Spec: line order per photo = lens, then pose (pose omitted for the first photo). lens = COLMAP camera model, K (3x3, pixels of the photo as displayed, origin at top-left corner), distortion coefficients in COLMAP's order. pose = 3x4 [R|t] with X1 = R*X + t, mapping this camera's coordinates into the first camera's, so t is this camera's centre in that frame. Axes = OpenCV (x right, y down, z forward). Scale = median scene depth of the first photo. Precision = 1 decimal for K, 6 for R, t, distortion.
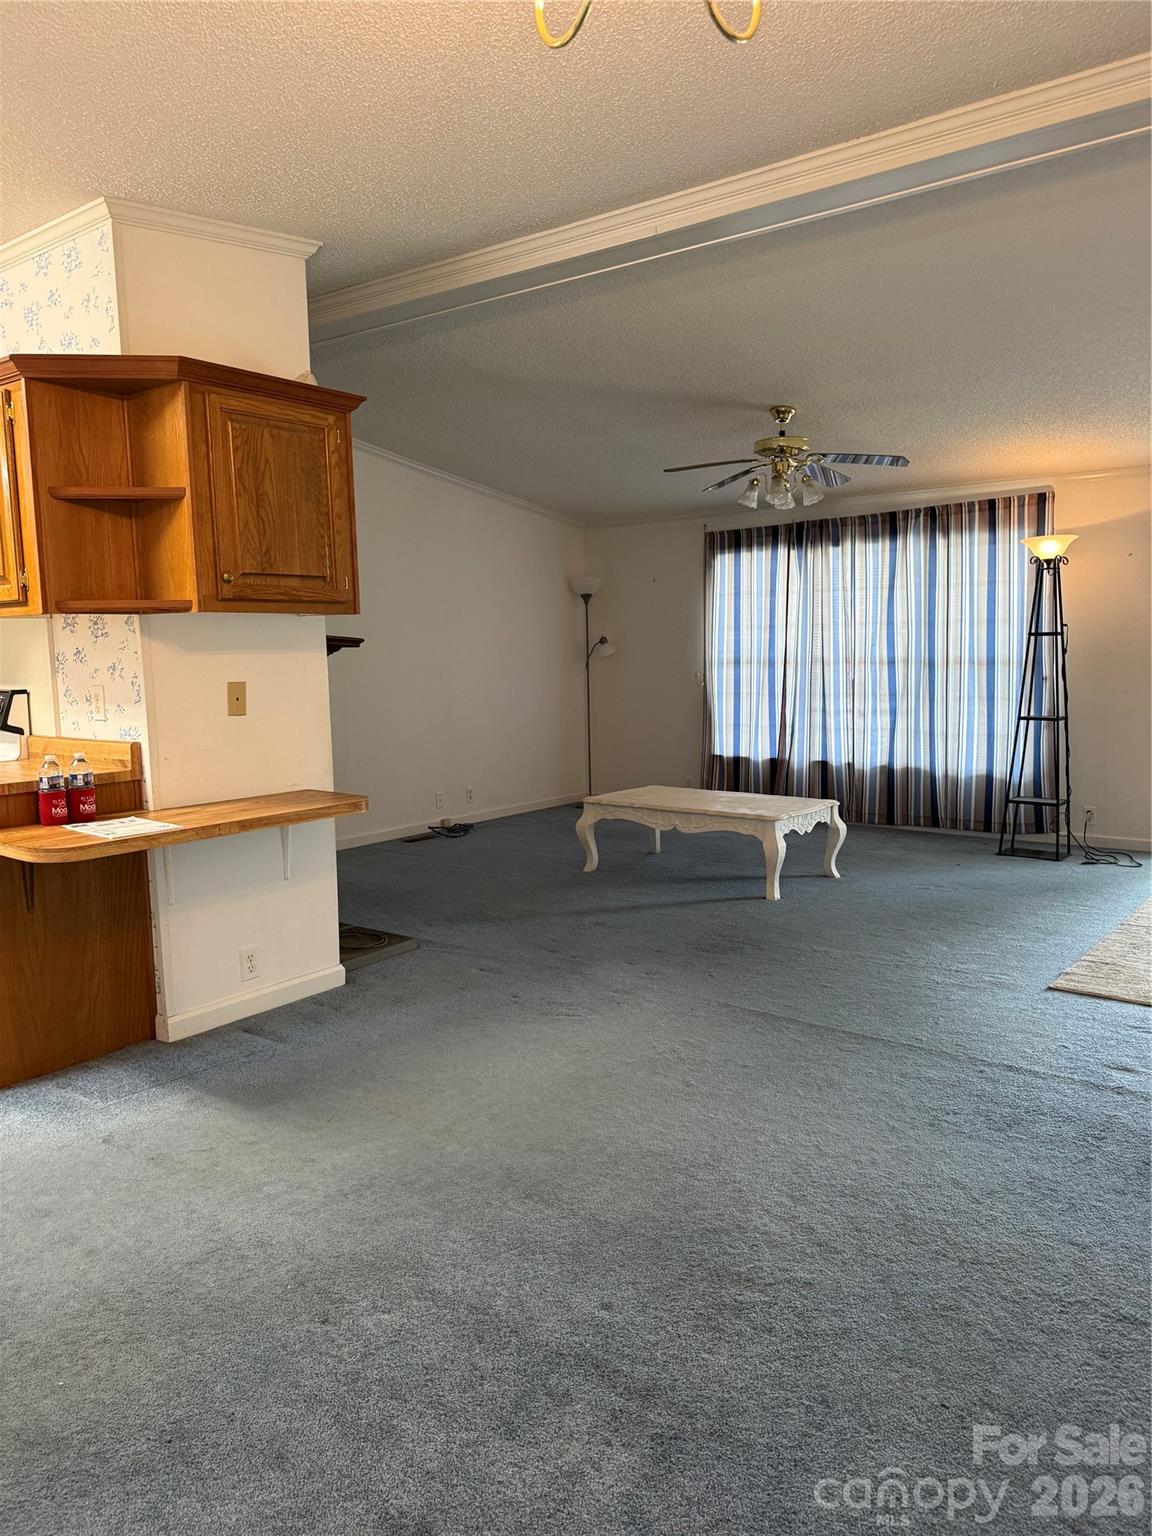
lens RADIAL K [[1080.4, 0, 572.8], [0, 1080.4, 777.8], [0, 0, 1]] dist [0.121895, -0.179522]
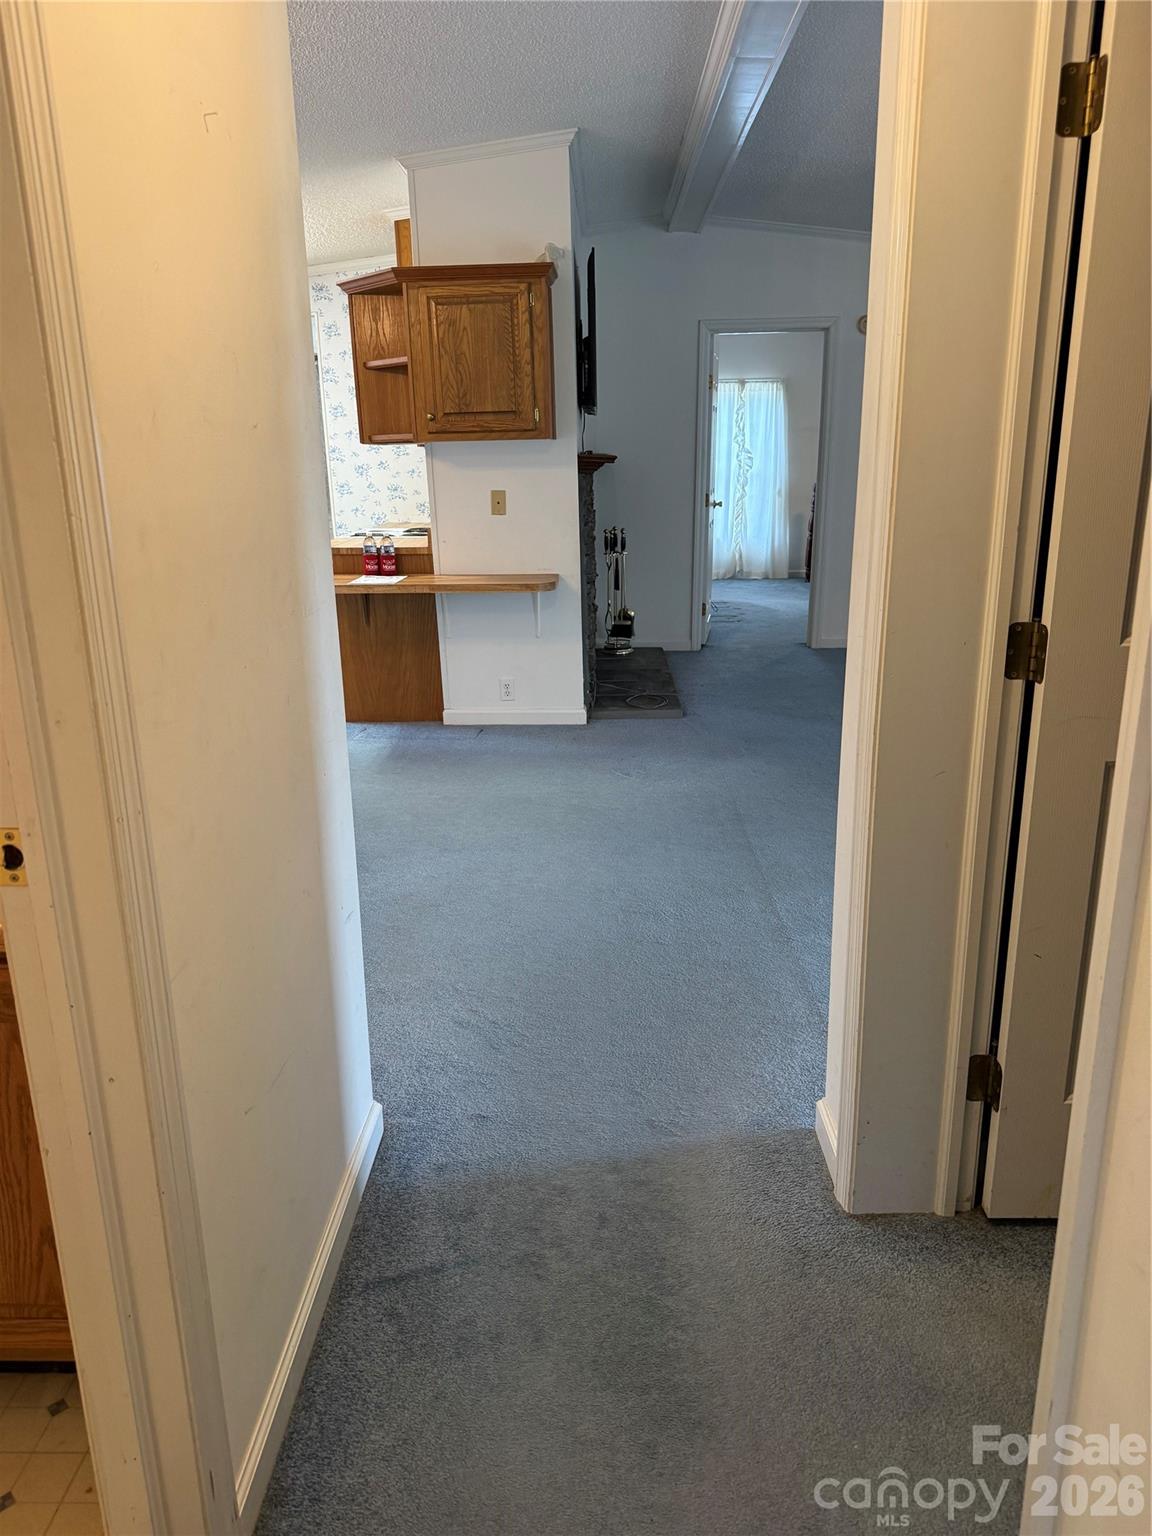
lens RADIAL K [[1080.4, 0, 572.8], [0, 1080.4, 777.8], [0, 0, 1]] dist [0.121895, -0.179522]
pose [[0.576822, 0.235483, -0.782192, 1.050878], [-0.091316, 0.970134, 0.224723, -0.057348], [0.811750, -0.058199, 0.581098, 0.254516]]
